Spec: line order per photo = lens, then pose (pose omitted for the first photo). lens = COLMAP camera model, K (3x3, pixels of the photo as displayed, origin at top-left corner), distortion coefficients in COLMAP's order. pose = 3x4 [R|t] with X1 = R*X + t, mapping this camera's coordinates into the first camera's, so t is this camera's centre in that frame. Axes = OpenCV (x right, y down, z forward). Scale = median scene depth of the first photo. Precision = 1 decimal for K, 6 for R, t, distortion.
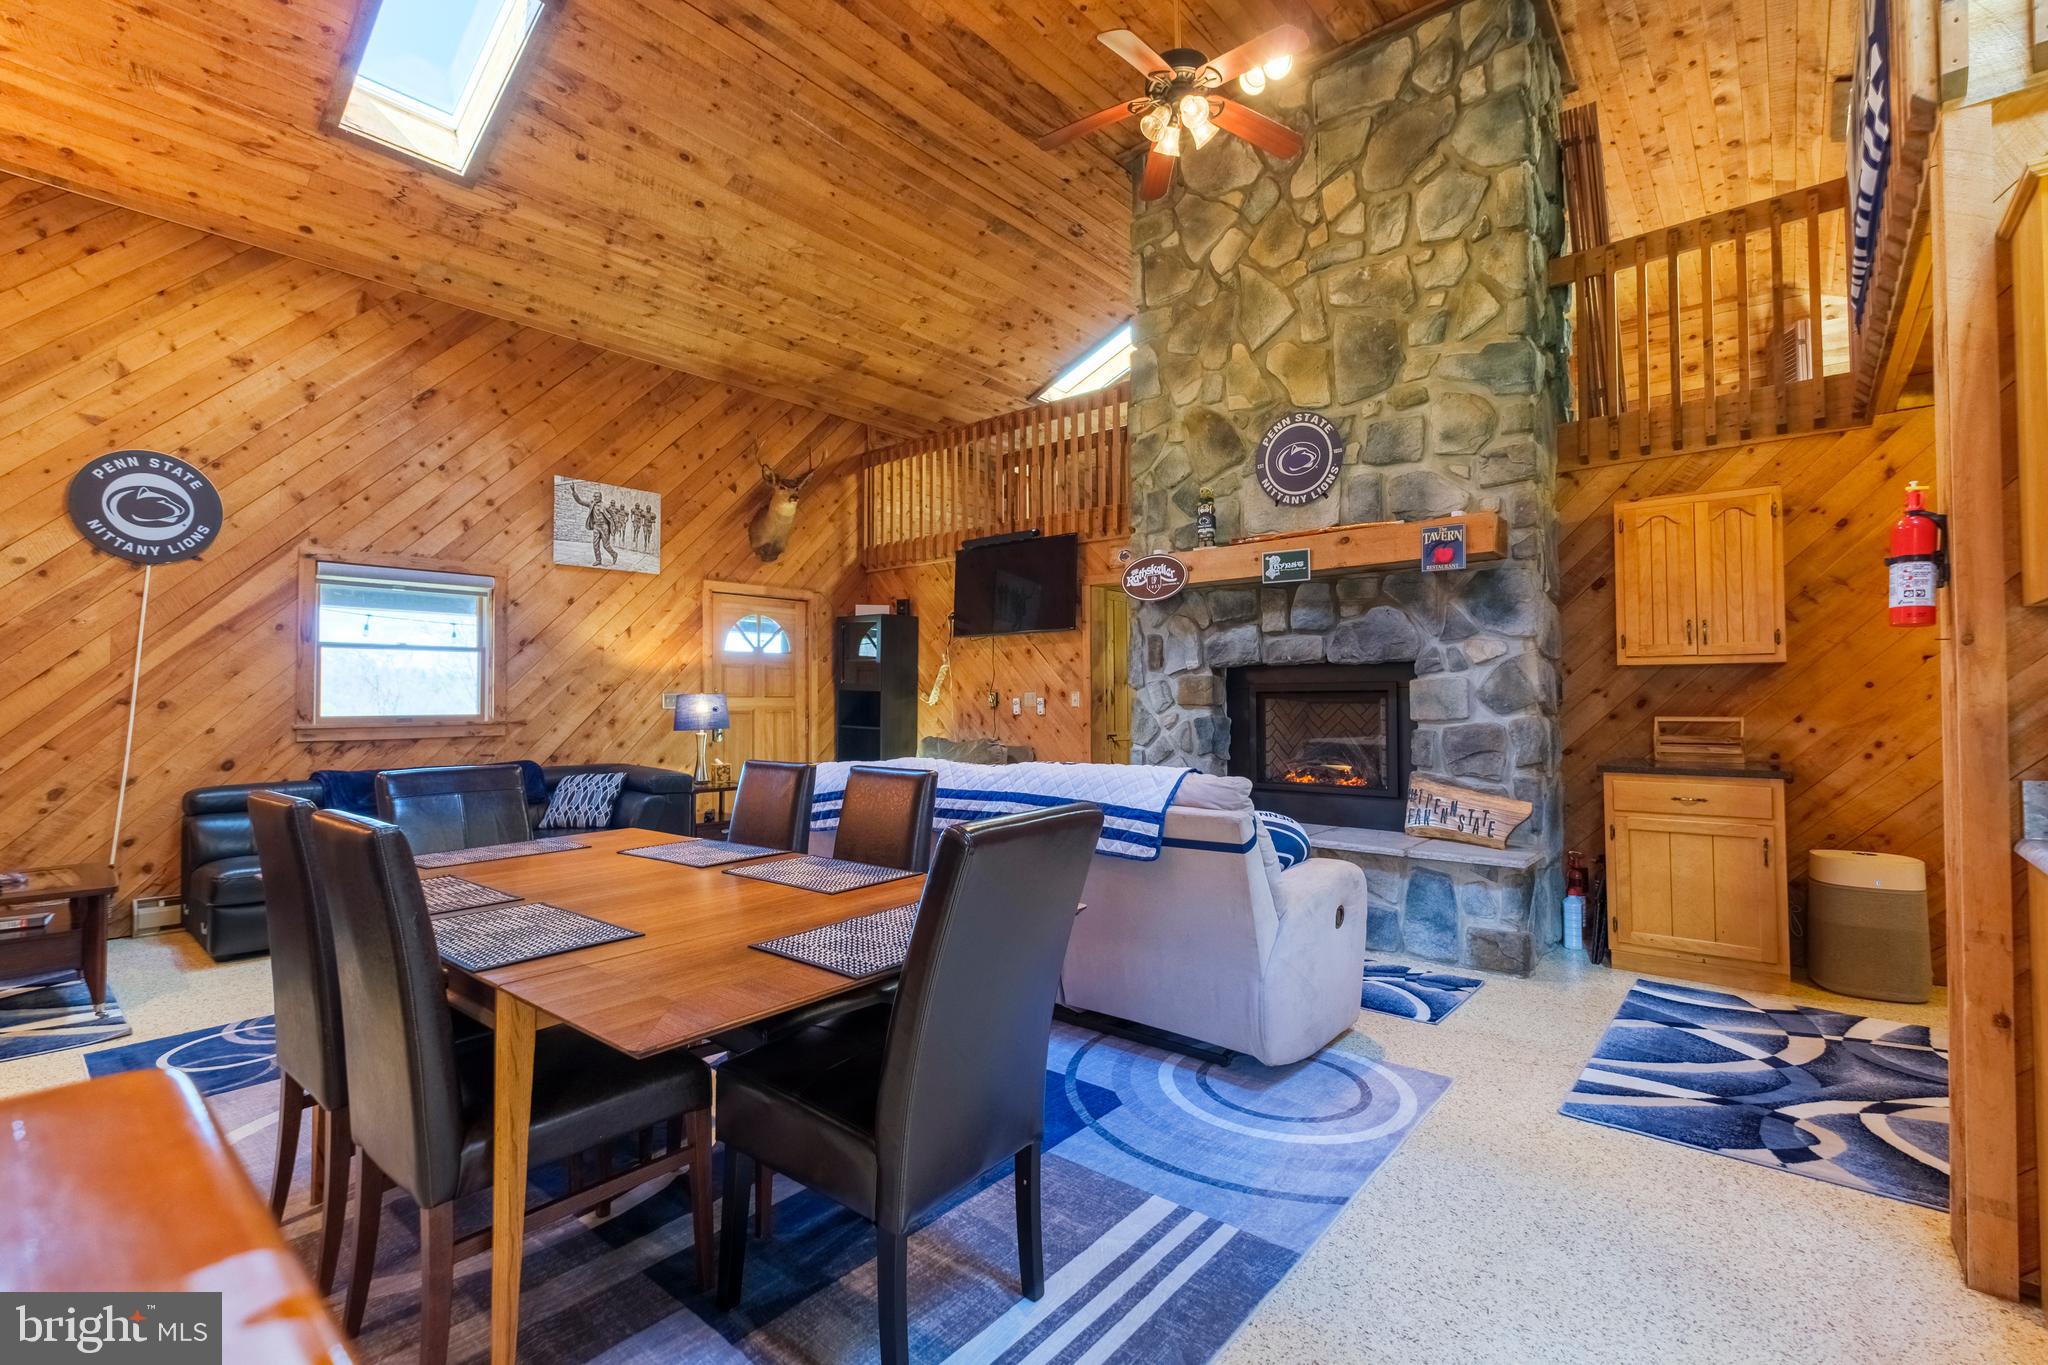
lens RADIAL K [[893.5, 0, 1023.7], [0, 893.5, 677.9], [0, 0, 1]] dist [0.006328, -0.006578]
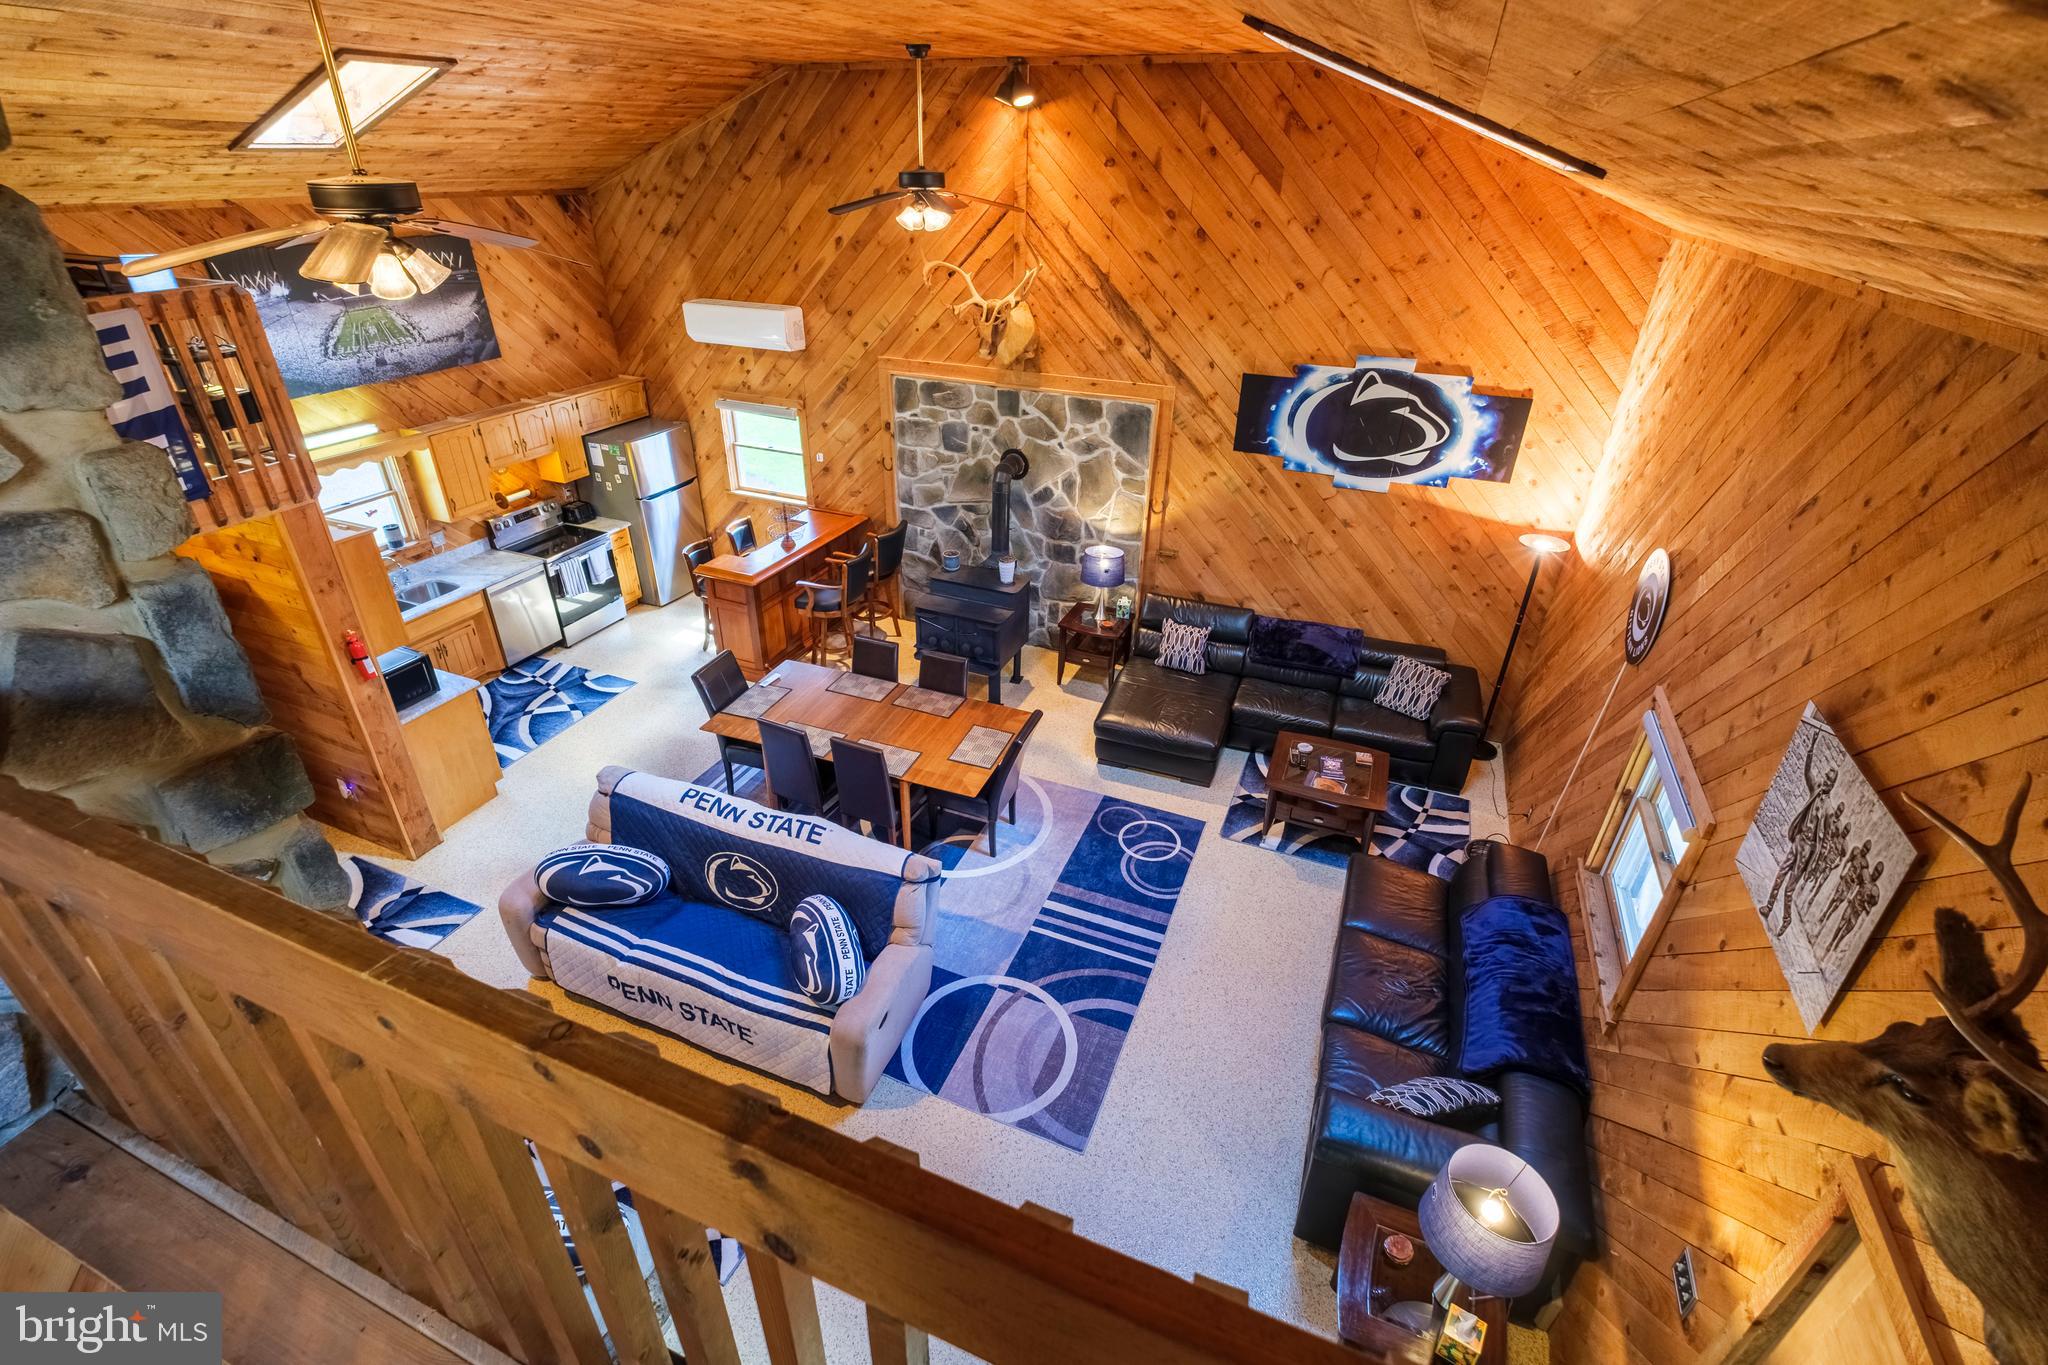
lens RADIAL K [[917.9, 0, 1014.0], [0, 917.9, 674.9], [0, 0, 1]] dist [0.015779, -0.013859]
pose [[-0.952123, 0.137357, -0.273122, -0.048955], [-0.006935, 0.883450, 0.468474, -0.525214], [0.305638, 0.447939, -0.840200, 1.488351]]
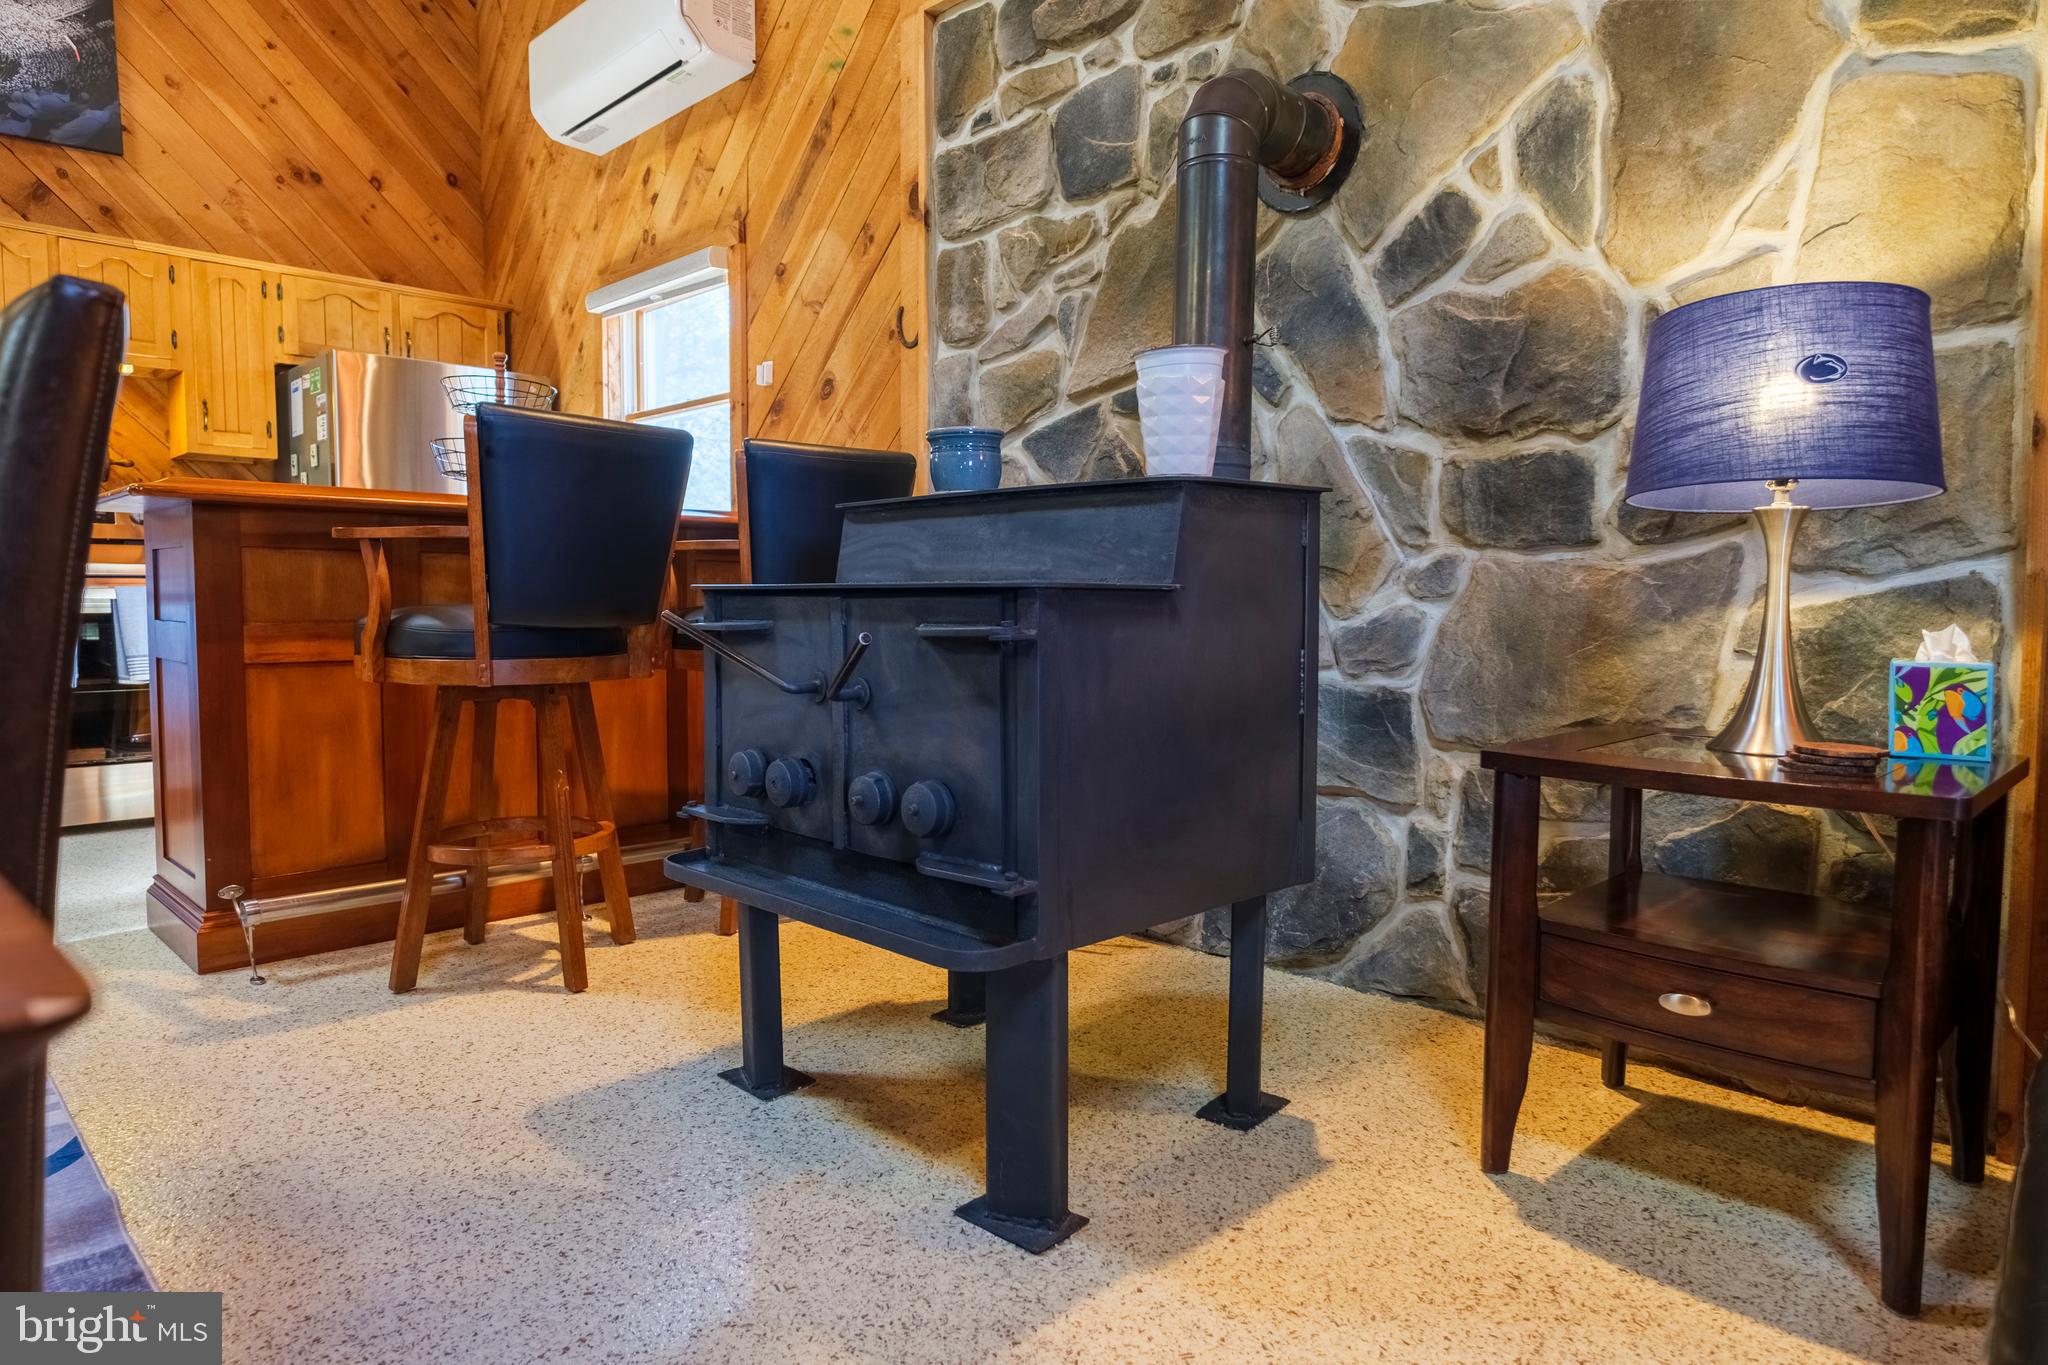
lens RADIAL K [[1227.0, 0, 1020.5], [0, 1227.0, 673.0], [0, 0, 1]] dist [-0.002255, -0.003016]
pose [[-0.997290, -0.006508, 0.073283, -0.450272], [-0.004075, 0.999437, 0.033311, 0.088118], [-0.073459, 0.032922, -0.996755, 0.521507]]
